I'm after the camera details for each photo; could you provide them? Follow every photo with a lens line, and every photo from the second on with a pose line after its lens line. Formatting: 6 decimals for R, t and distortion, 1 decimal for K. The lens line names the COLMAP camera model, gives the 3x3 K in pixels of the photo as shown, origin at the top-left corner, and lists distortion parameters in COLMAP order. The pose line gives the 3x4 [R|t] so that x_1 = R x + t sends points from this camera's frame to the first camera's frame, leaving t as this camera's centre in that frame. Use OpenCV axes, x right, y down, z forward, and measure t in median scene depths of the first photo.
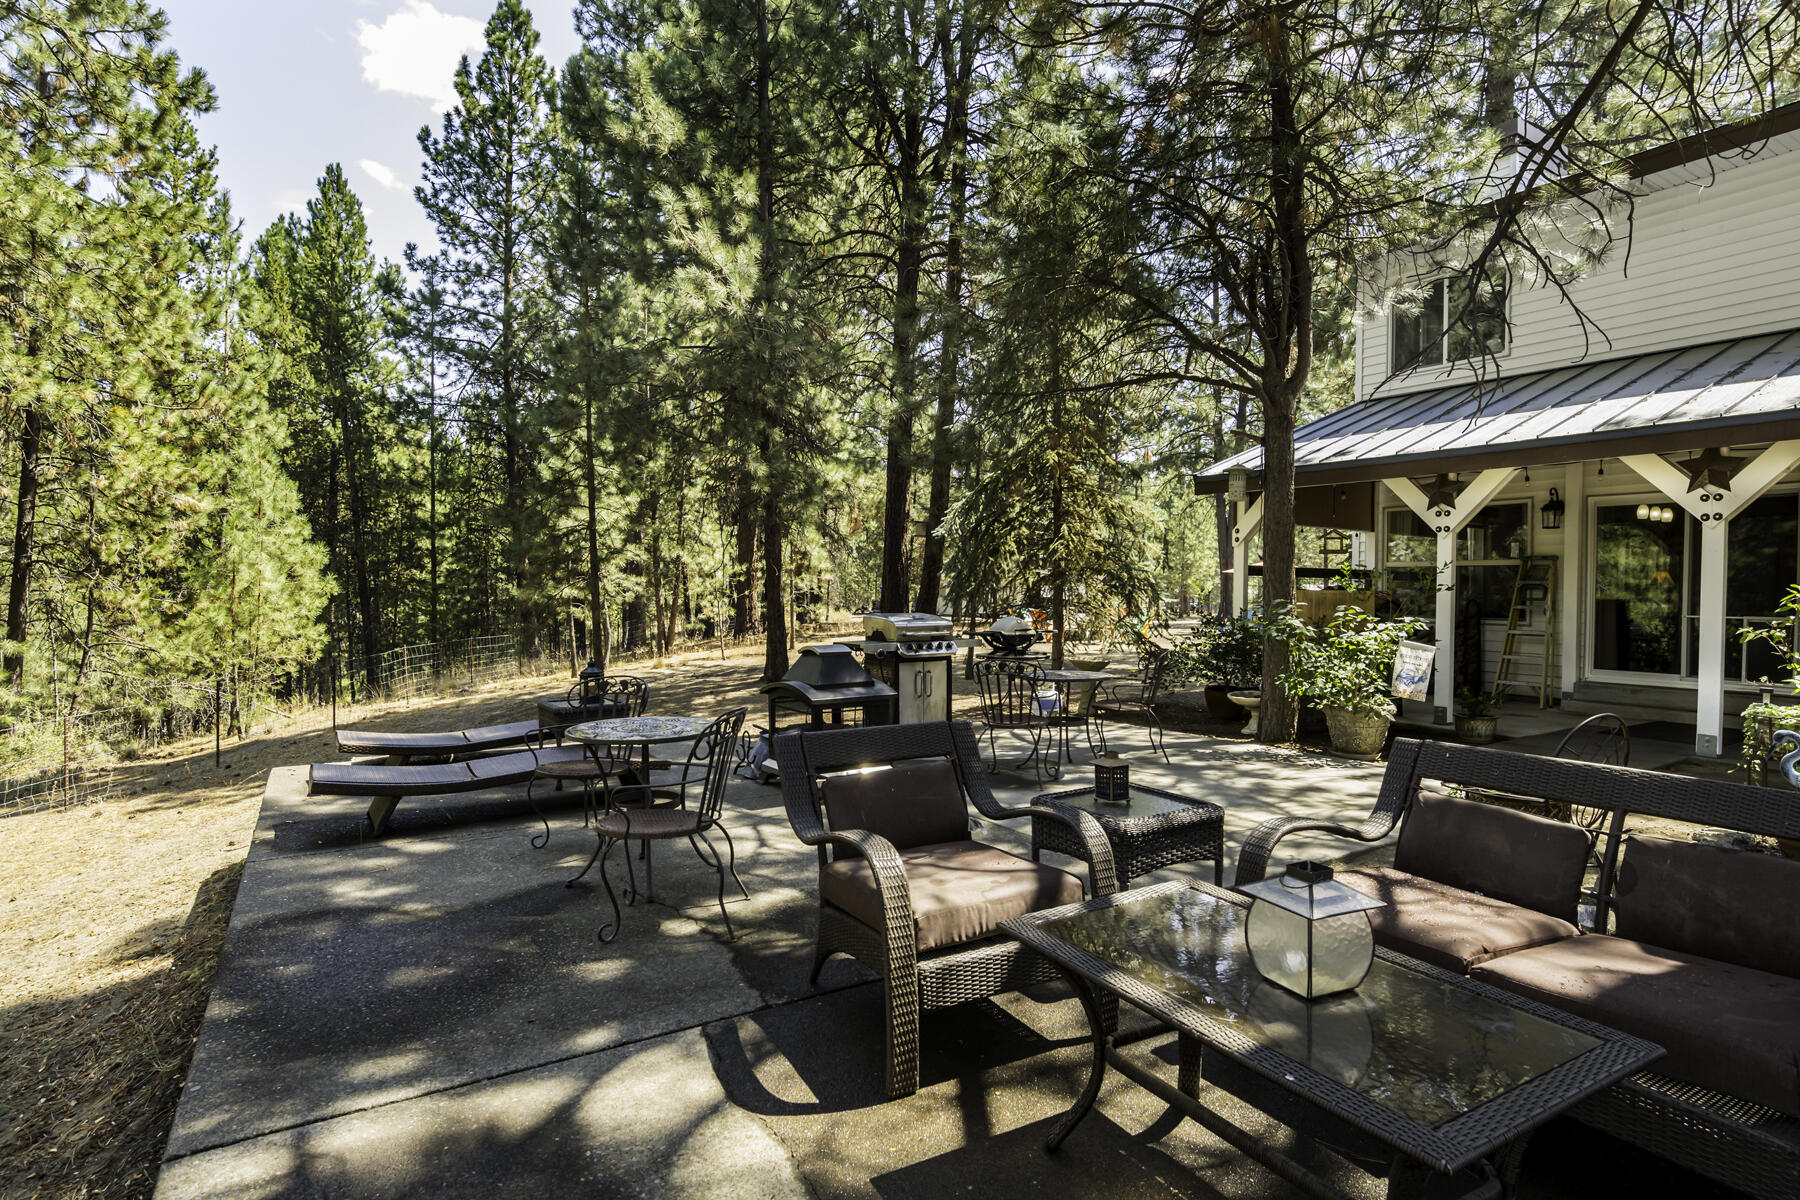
lens RADIAL K [[908.7, 0, 914.3], [0, 908.7, 598.3], [0, 0, 1]] dist [-0.021494, 0.010016]
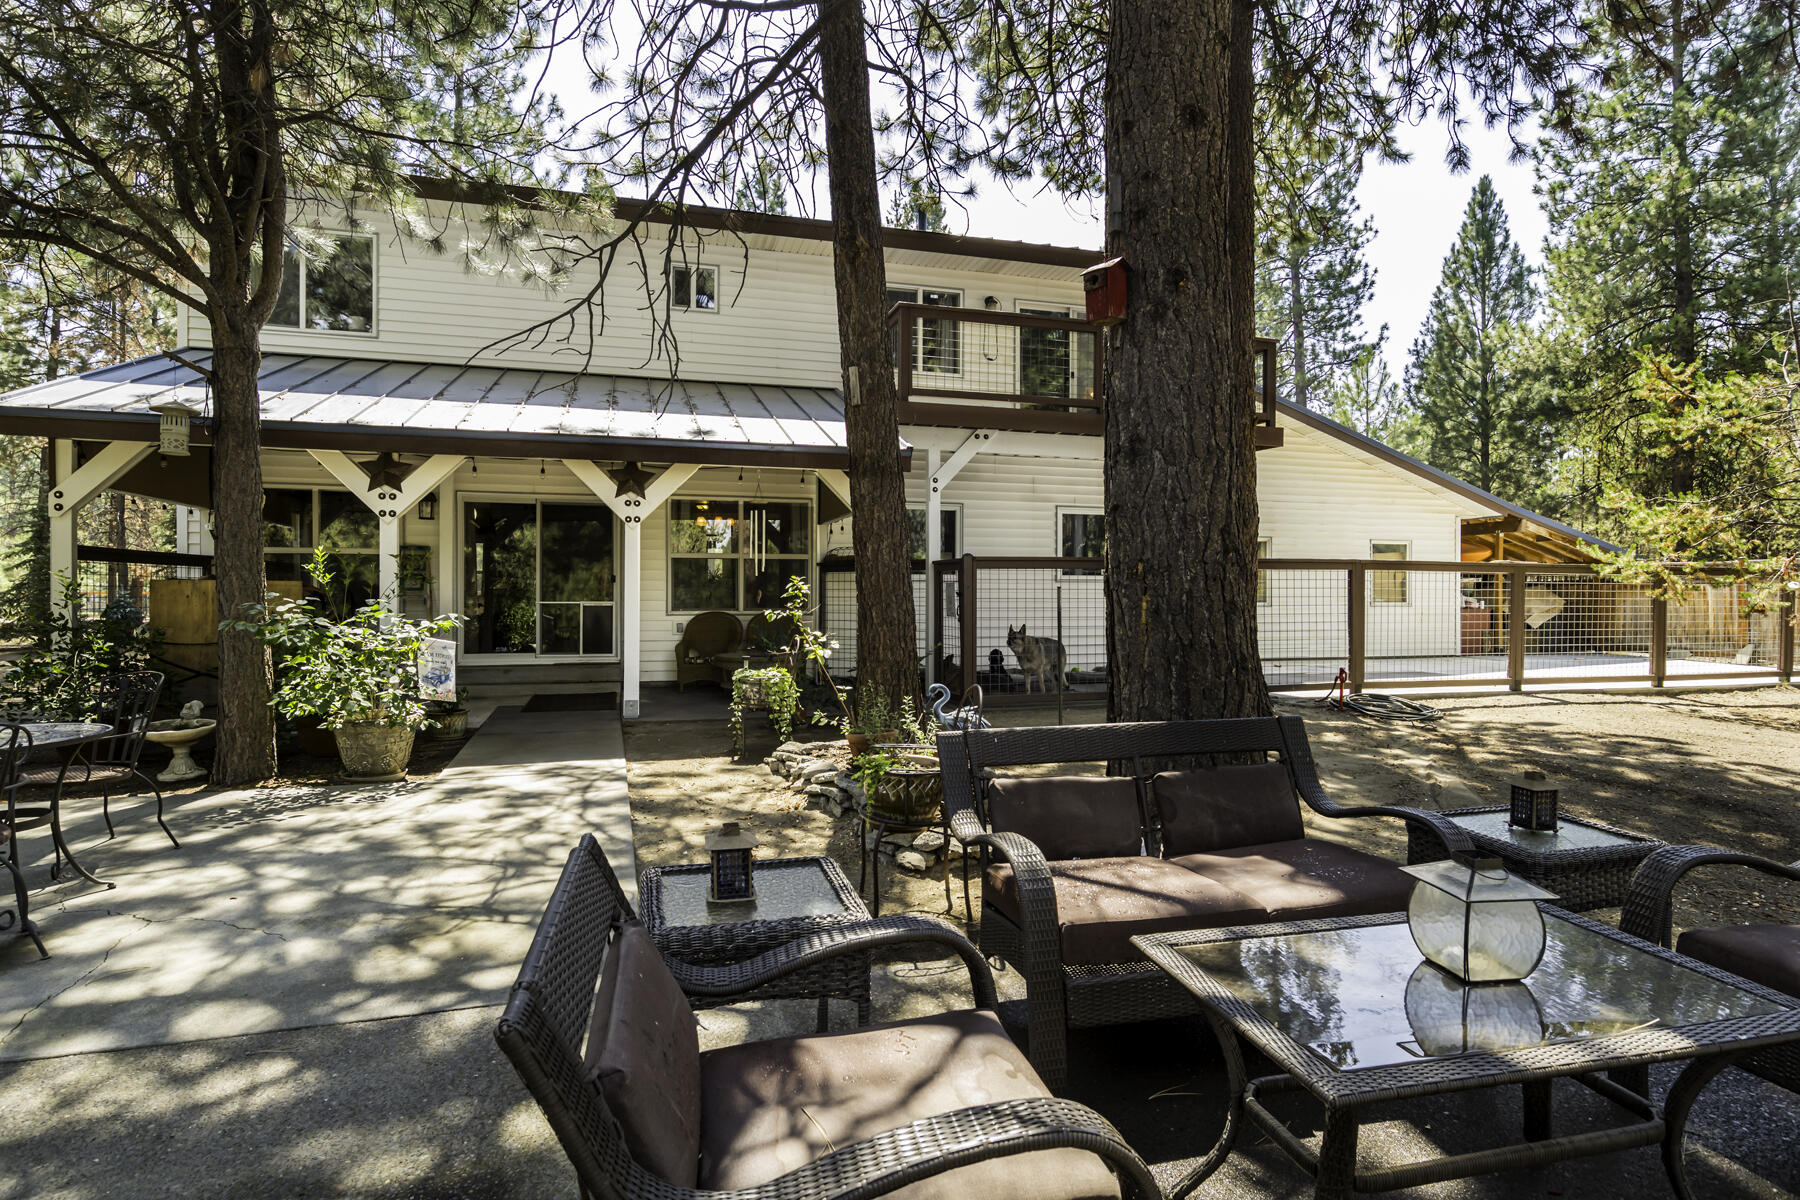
lens RADIAL K [[908.7, 0, 910.9], [0, 908.7, 590.3], [0, 0, 1]] dist [-0.021494, 0.010016]
pose [[0.304855, -0.013611, 0.952302, -0.156829], [0.008157, 0.999899, 0.011680, -0.006106], [-0.952364, 0.004208, 0.304935, 0.266642]]
